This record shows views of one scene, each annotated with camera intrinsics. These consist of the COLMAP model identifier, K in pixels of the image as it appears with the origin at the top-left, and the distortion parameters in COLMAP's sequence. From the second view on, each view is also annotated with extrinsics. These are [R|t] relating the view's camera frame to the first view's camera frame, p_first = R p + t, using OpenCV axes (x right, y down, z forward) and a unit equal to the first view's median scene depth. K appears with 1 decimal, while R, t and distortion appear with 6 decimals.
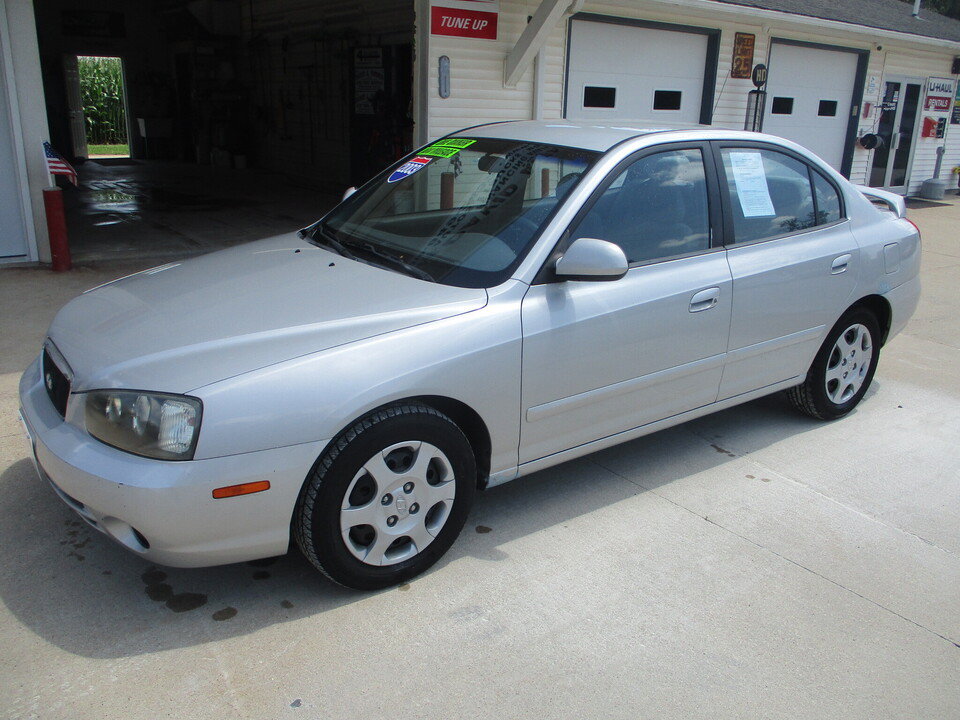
lens RADIAL K [[806.4, 0, 484.0], [0, 806.4, 362.7], [0, 0, 1]] dist [-0.042222, 0.014844]
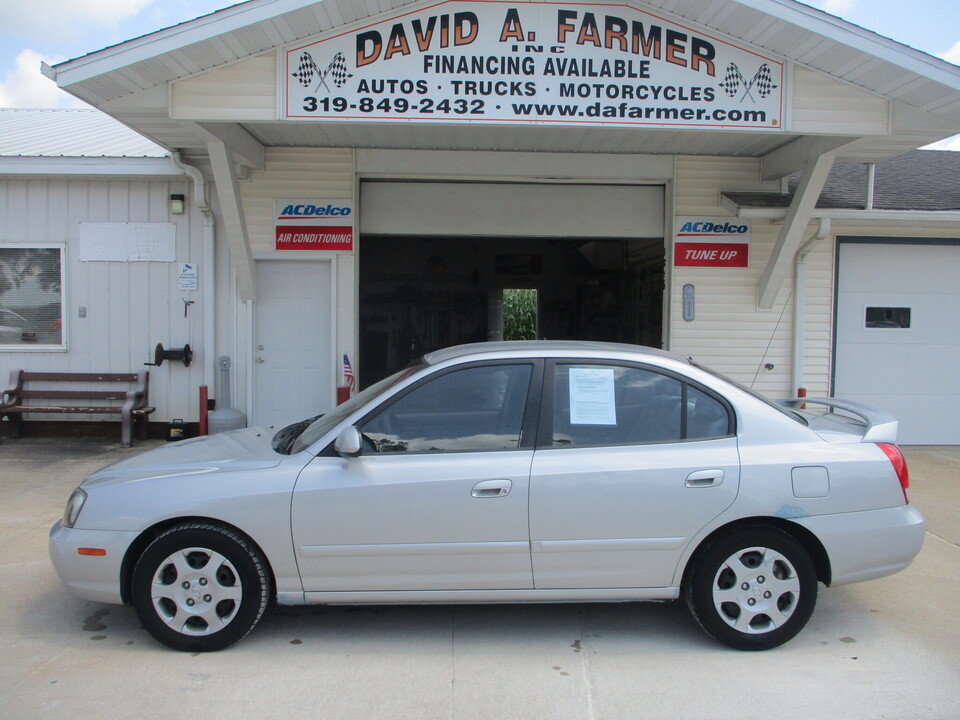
lens RADIAL K [[806.4, 0, 480.3], [0, 806.4, 362.7], [0, 0, 1]] dist [-0.042222, 0.014844]
pose [[0.818456, 0.016729, -0.574326, 0.774416], [-0.166605, 0.963541, -0.209358, -0.005692], [0.549884, 0.267036, 0.791403, 0.009386]]
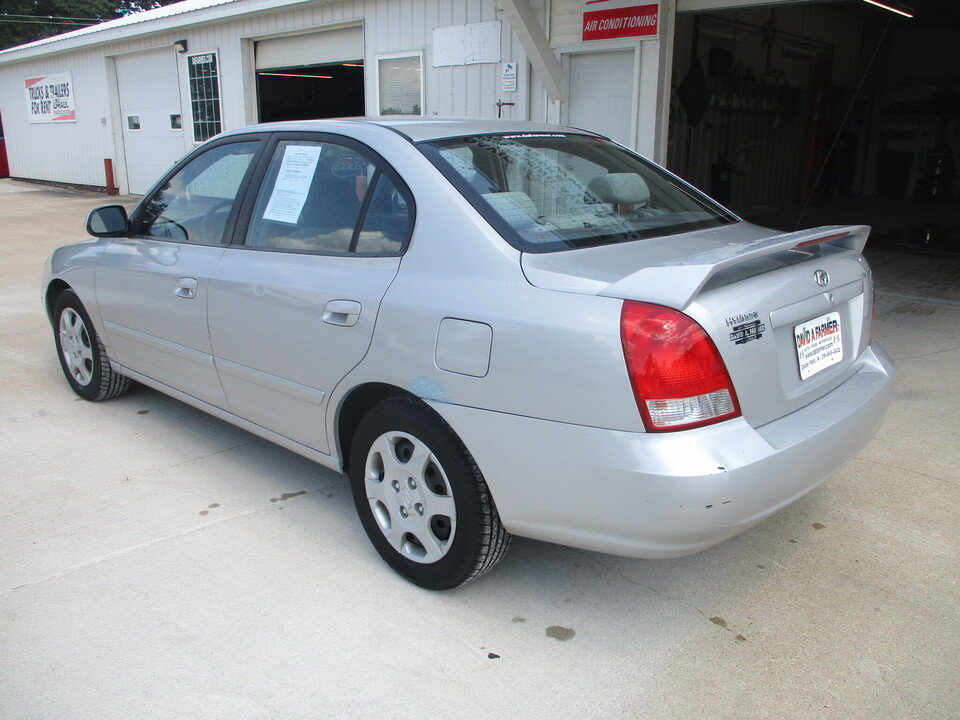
lens RADIAL K [[806.4, 0, 485.2], [0, 806.4, 362.0], [0, 0, 1]] dist [-0.042222, 0.014844]
pose [[0.172627, 0.244255, -0.954222, 1.095157], [-0.305014, 0.934403, 0.184002, -0.240447], [0.936572, 0.259287, 0.235804, 0.944554]]
